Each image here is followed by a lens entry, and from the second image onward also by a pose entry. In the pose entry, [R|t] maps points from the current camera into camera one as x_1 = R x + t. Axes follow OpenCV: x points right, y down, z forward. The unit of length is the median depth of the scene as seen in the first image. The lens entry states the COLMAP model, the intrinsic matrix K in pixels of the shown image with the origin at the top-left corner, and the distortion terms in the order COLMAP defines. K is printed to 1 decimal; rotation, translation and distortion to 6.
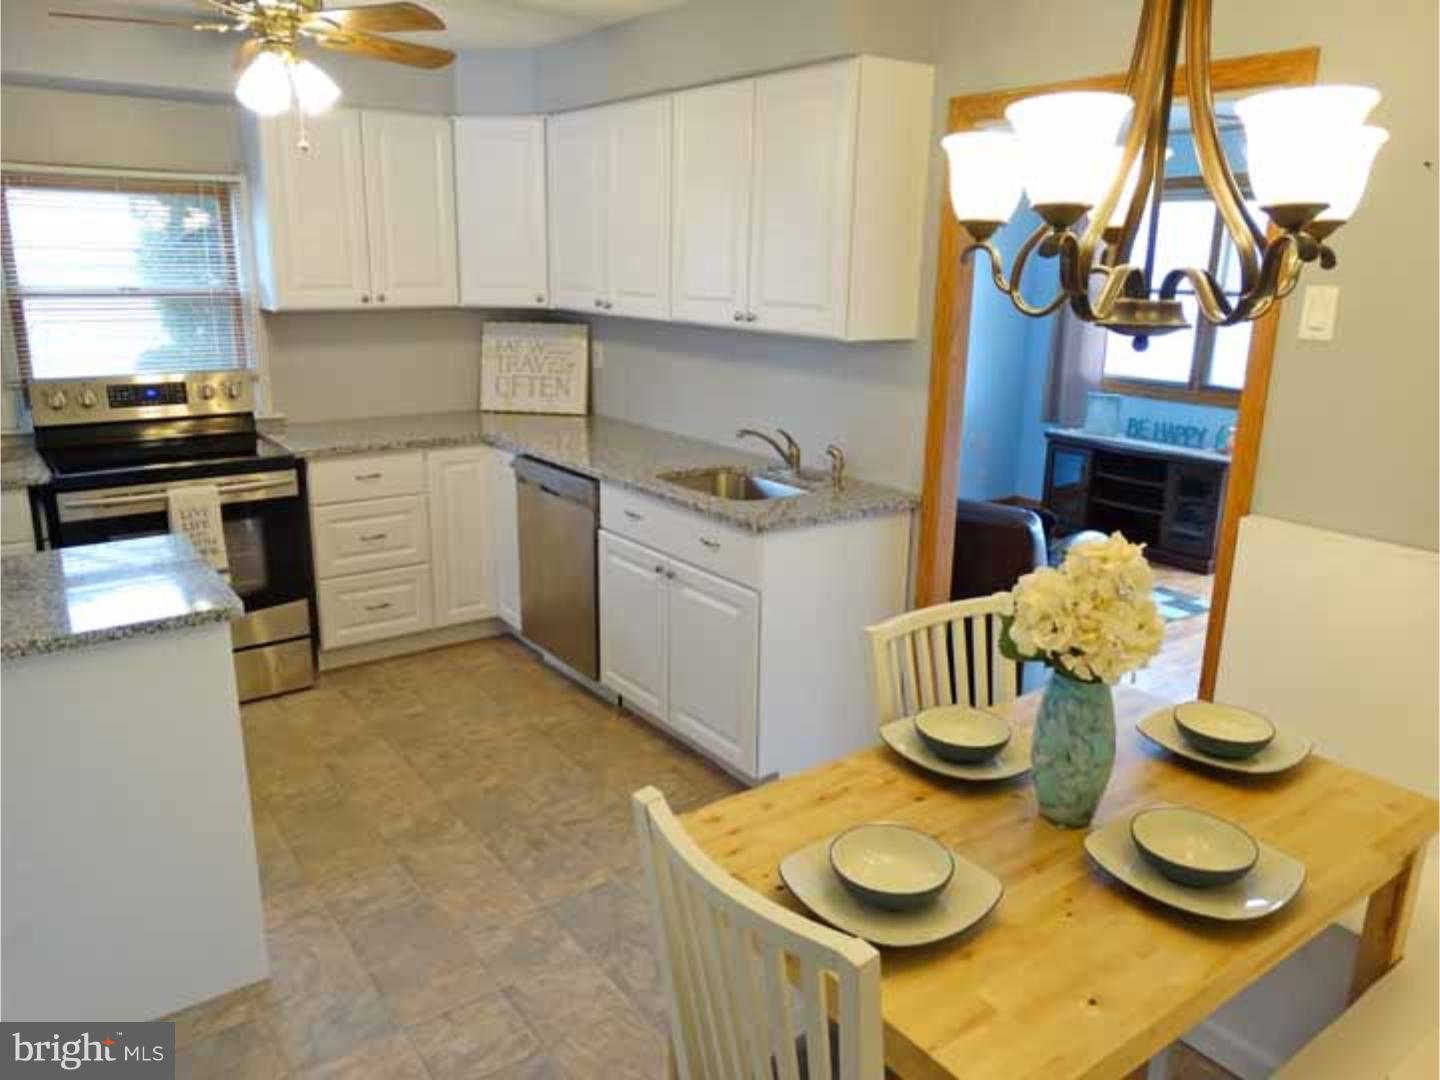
lens RADIAL K [[1045.7, 0, 714.0], [0, 1045.7, 537.5], [0, 0, 1]] dist [-0.003624, 0.026540]
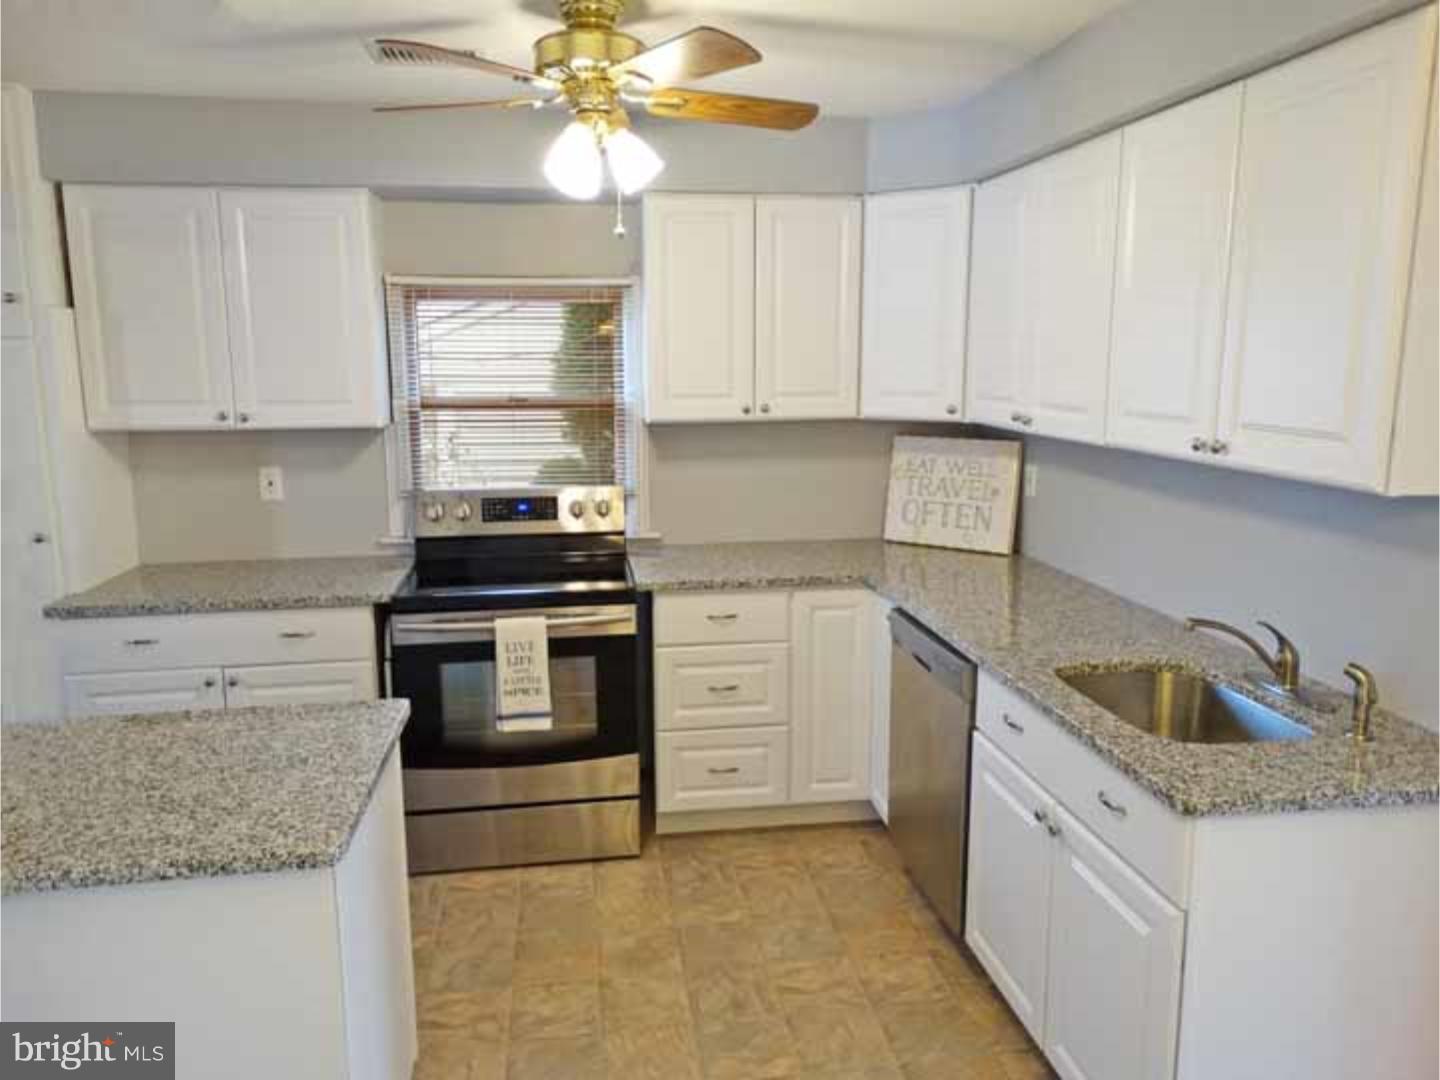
lens RADIAL K [[1039.7, 0, 722.3], [0, 1039.7, 536.4], [0, 0, 1]] dist [0.003739, 0.005007]
pose [[0.888186, 0.062458, -0.455220, 0.048278], [-0.103867, 0.992366, -0.066500, -0.067479], [0.447591, 0.106347, 0.887892, 0.248549]]
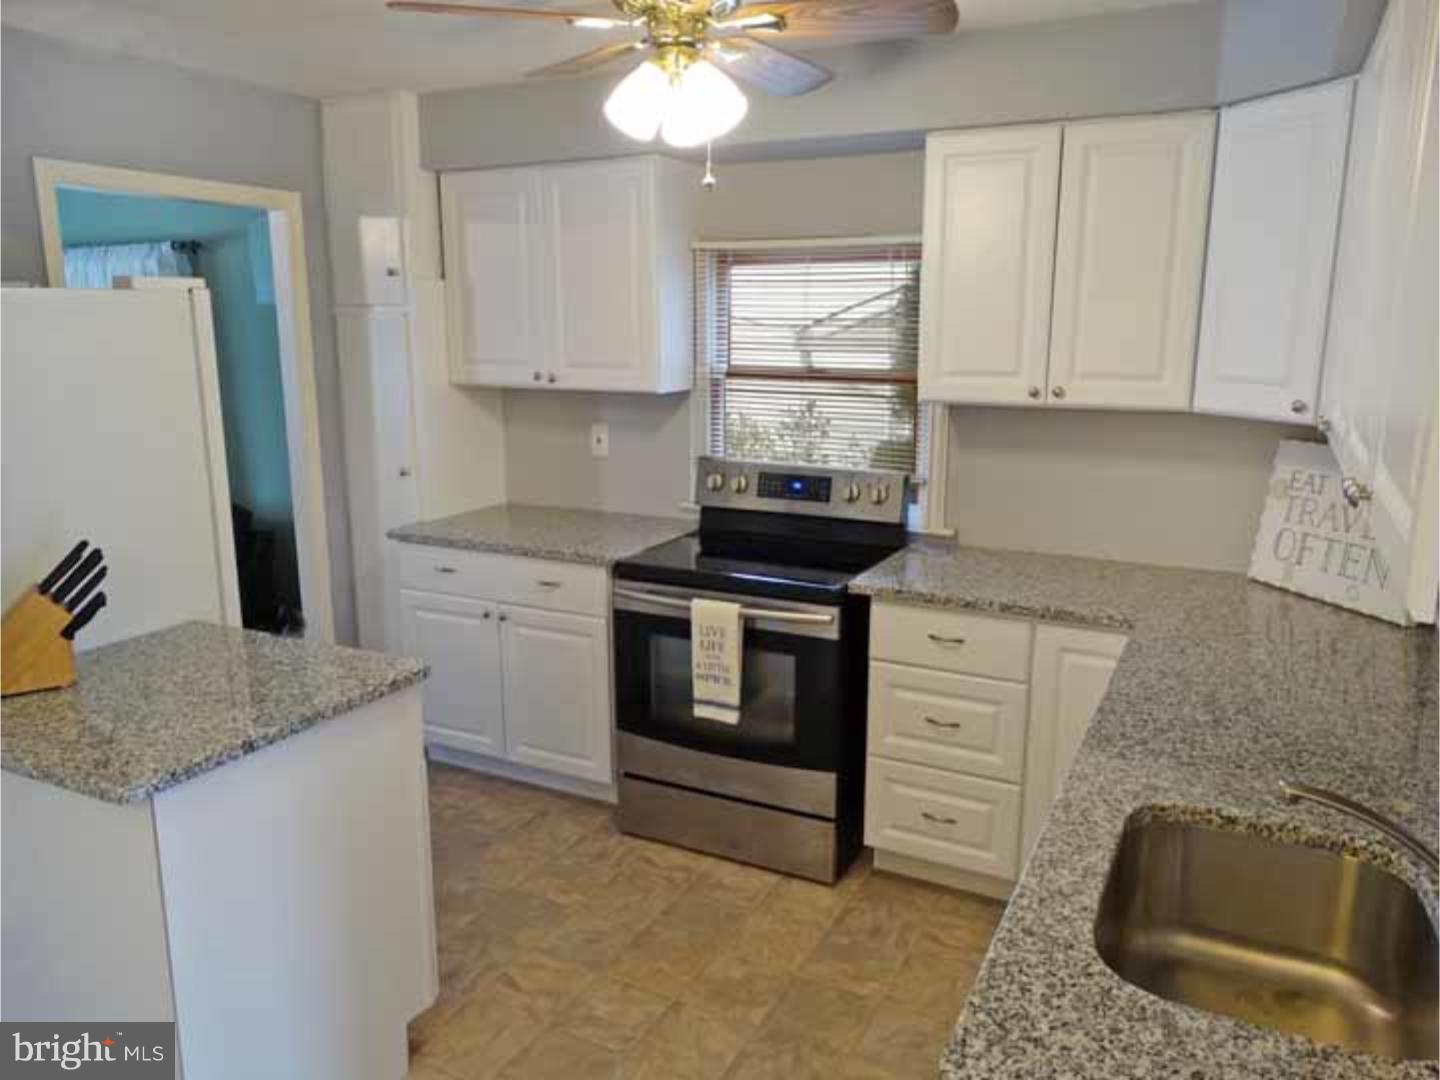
lens RADIAL K [[1039.7, 0, 722.3], [0, 1039.7, 536.4], [0, 0, 1]] dist [0.003739, 0.005007]
pose [[0.460562, 0.170007, -0.871195, 0.201846], [-0.229978, 0.970826, 0.067870, -0.139651], [0.857317, 0.169097, 0.486223, 0.518866]]
